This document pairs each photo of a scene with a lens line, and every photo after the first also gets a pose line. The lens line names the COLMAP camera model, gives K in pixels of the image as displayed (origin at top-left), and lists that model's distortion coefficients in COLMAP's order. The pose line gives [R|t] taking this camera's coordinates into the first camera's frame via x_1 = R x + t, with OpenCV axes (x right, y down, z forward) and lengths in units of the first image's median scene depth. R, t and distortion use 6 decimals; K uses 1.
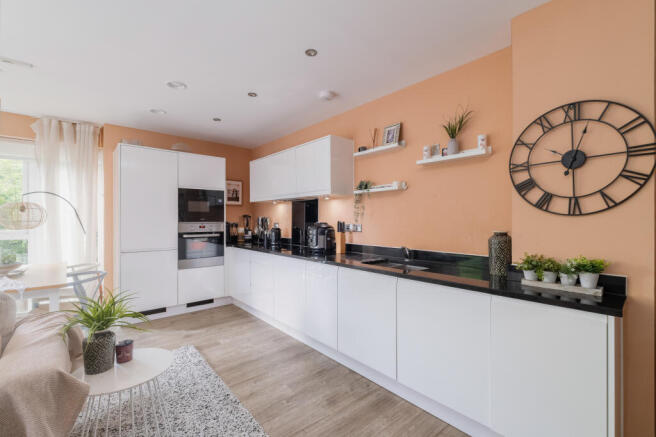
lens RADIAL K [[267.2, 0, 328.0], [0, 267.2, 218.5], [0, 0, 1]] dist [-0.001214, -0.000231]
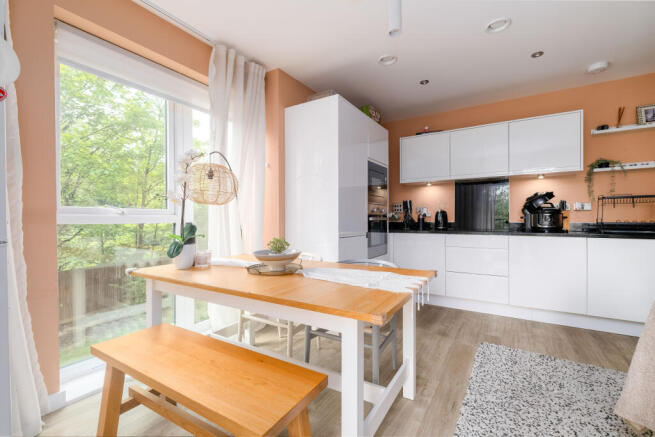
lens RADIAL K [[270.3, 0, 327.5], [0, 270.3, 218.5], [0, 0, 1]] dist [0.002811, 0.000385]
pose [[0.963220, -0.003428, 0.268693, -1.222469], [0.001945, 0.999981, 0.005784, 0.080058], [-0.268708, -0.005049, 0.963209, 0.314135]]
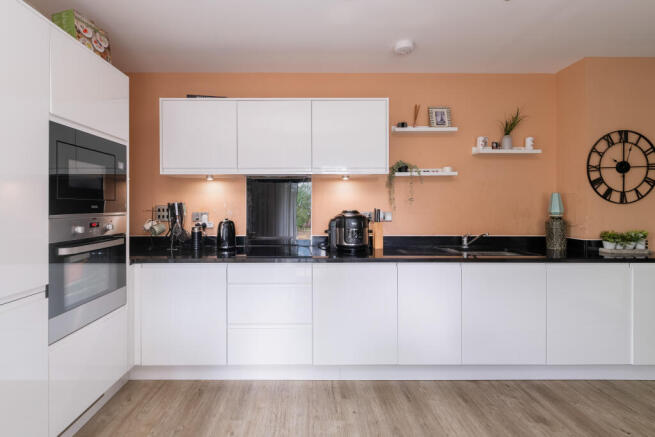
lens RADIAL K [[282.6, 0, 295.6], [0, 282.6, 206.8], [0, 0, 1]] dist [-0.001724, -0.000373]
pose [[0.684511, -0.001706, 0.729000, -0.823496], [-0.000501, 0.999996, 0.002810, 0.001984], [-0.729002, -0.002289, 0.684508, 0.670638]]
